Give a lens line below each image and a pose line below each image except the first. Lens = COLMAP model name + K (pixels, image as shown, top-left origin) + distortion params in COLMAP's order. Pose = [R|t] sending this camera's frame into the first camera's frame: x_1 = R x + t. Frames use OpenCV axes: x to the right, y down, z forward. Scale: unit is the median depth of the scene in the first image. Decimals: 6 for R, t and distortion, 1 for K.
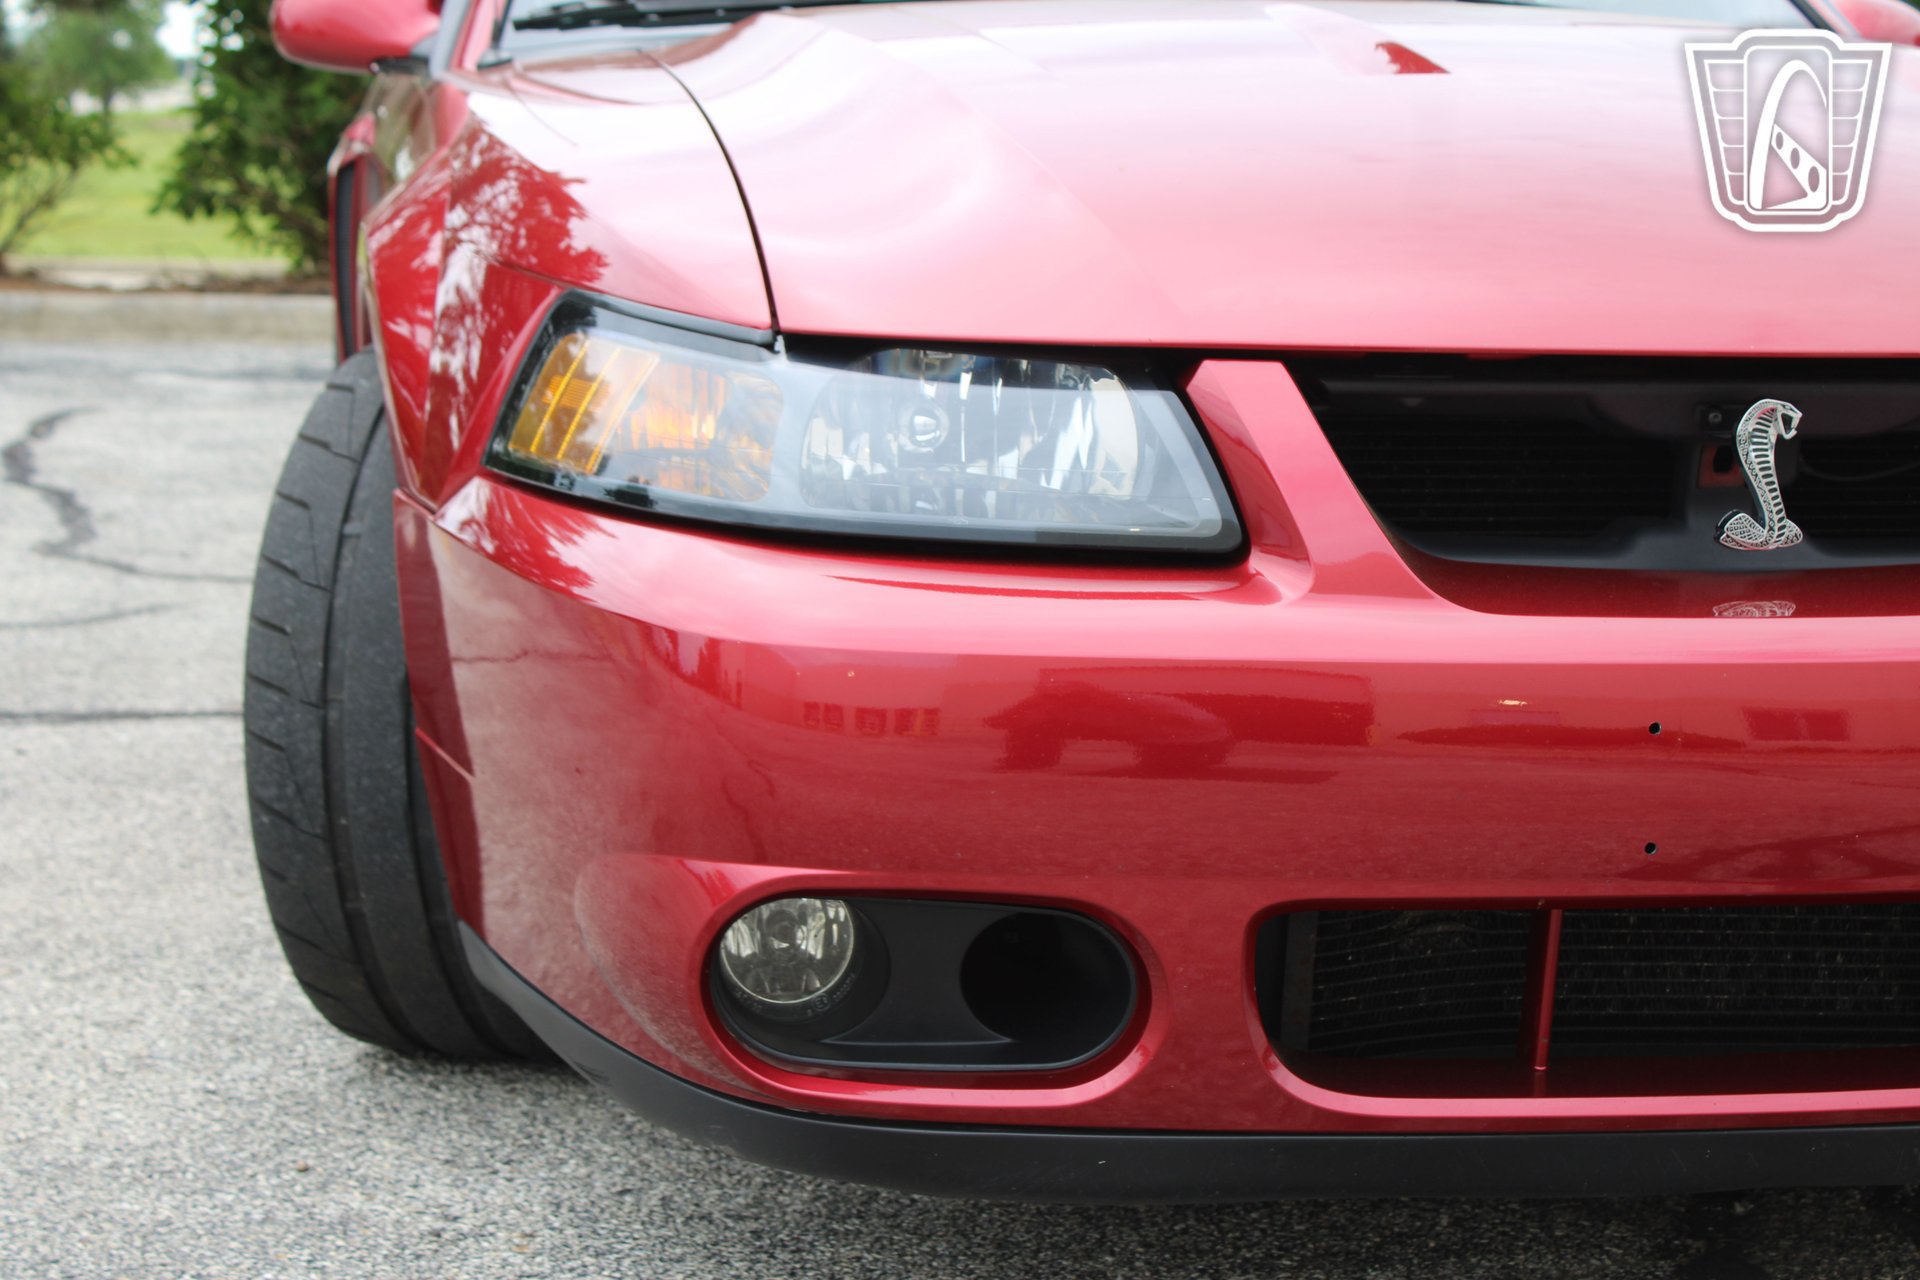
lens RADIAL K [[3466.0, 0, 960.0], [0, 3466.0, 640.0], [0, 0, 1]] dist [0.005074, 0.238784]
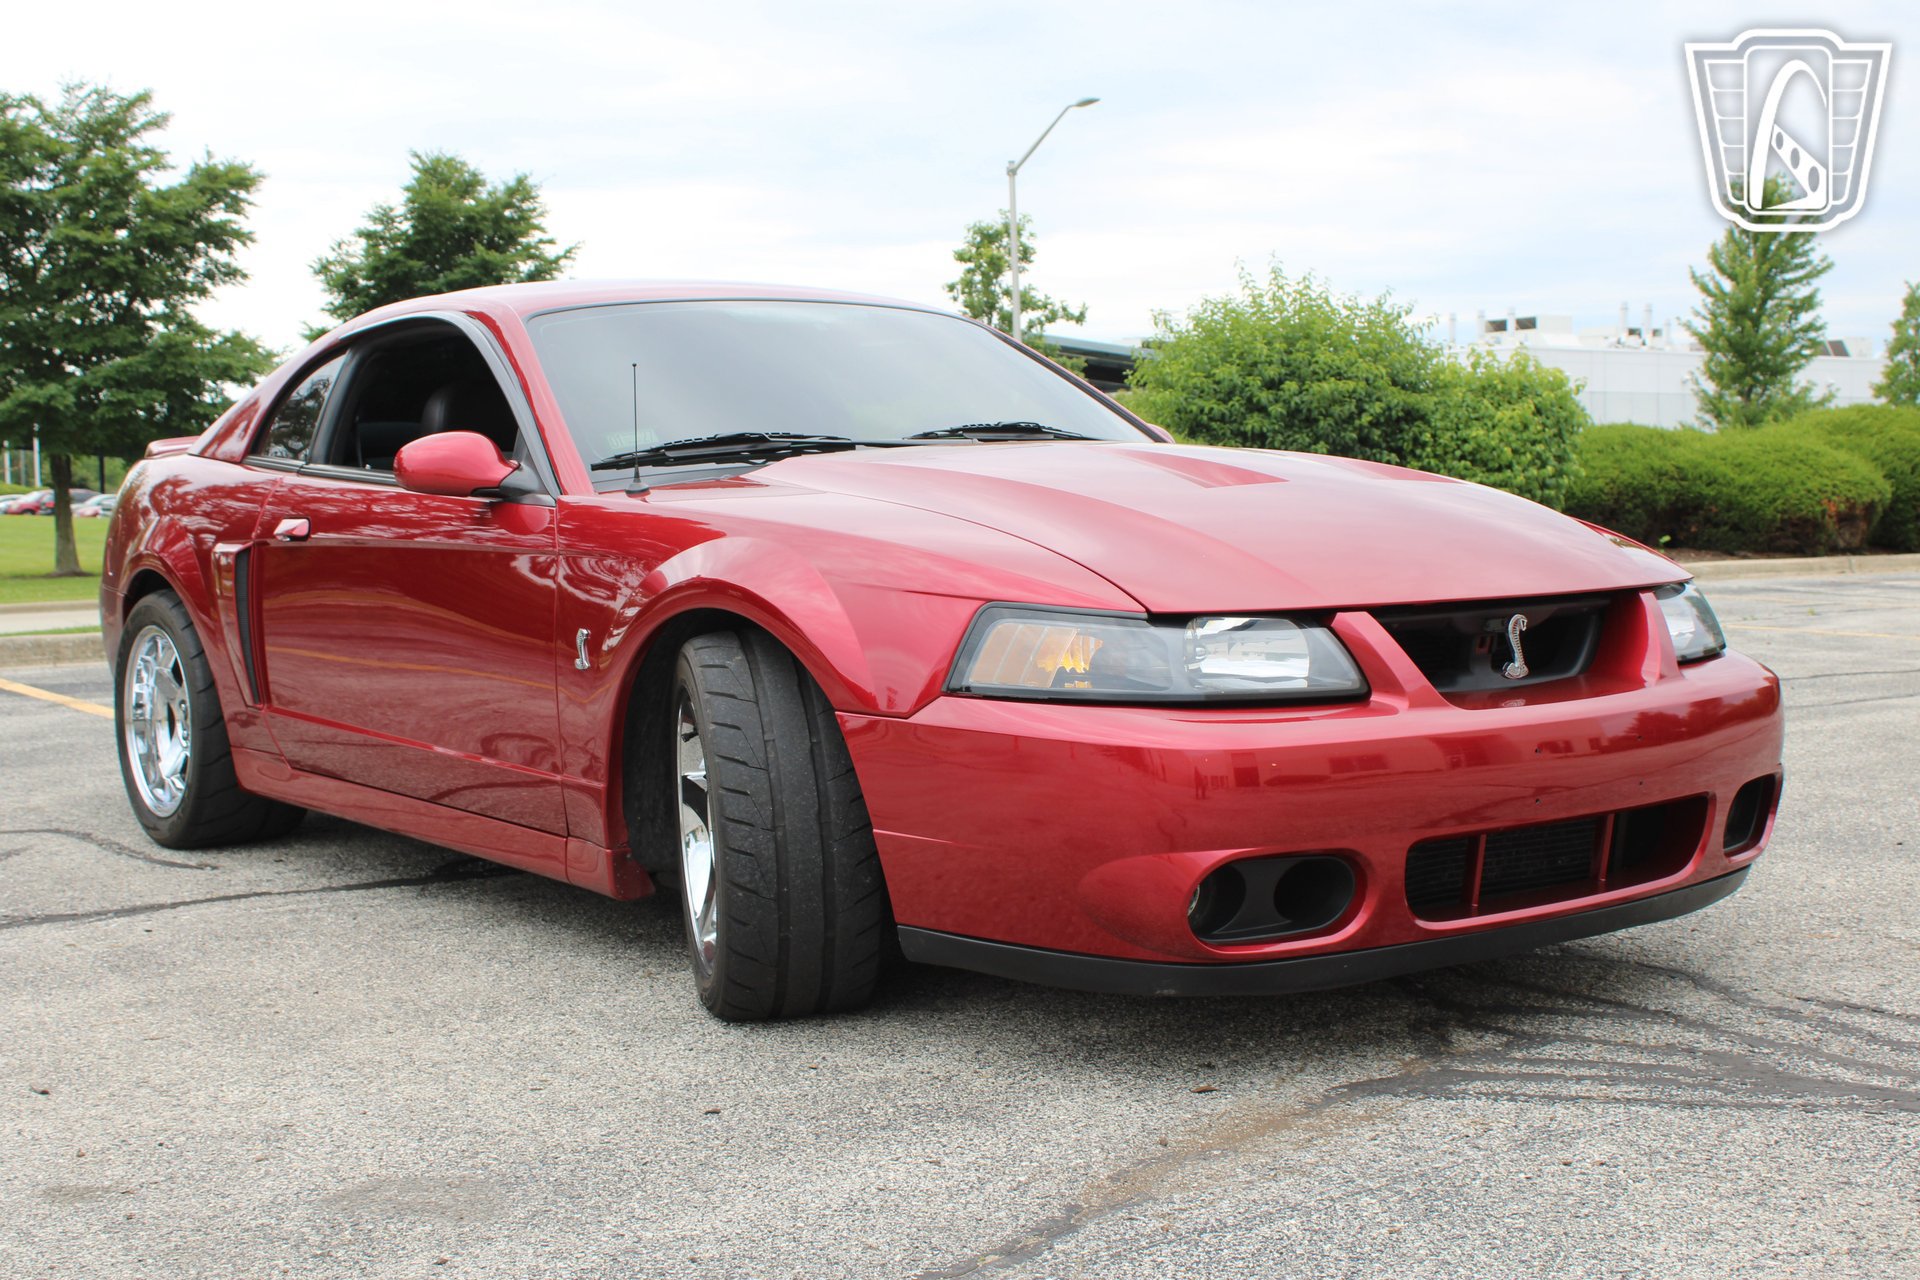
lens RADIAL K [[2487.5, 0, 969.2], [0, 2487.5, 662.4], [0, 0, 1]] dist [-0.084384, 0.132270]
pose [[0.887437, -0.073979, 0.454953, -0.829407], [0.105193, 0.993494, -0.043641, -0.001905], [-0.448764, 0.086586, 0.889446, -0.323688]]
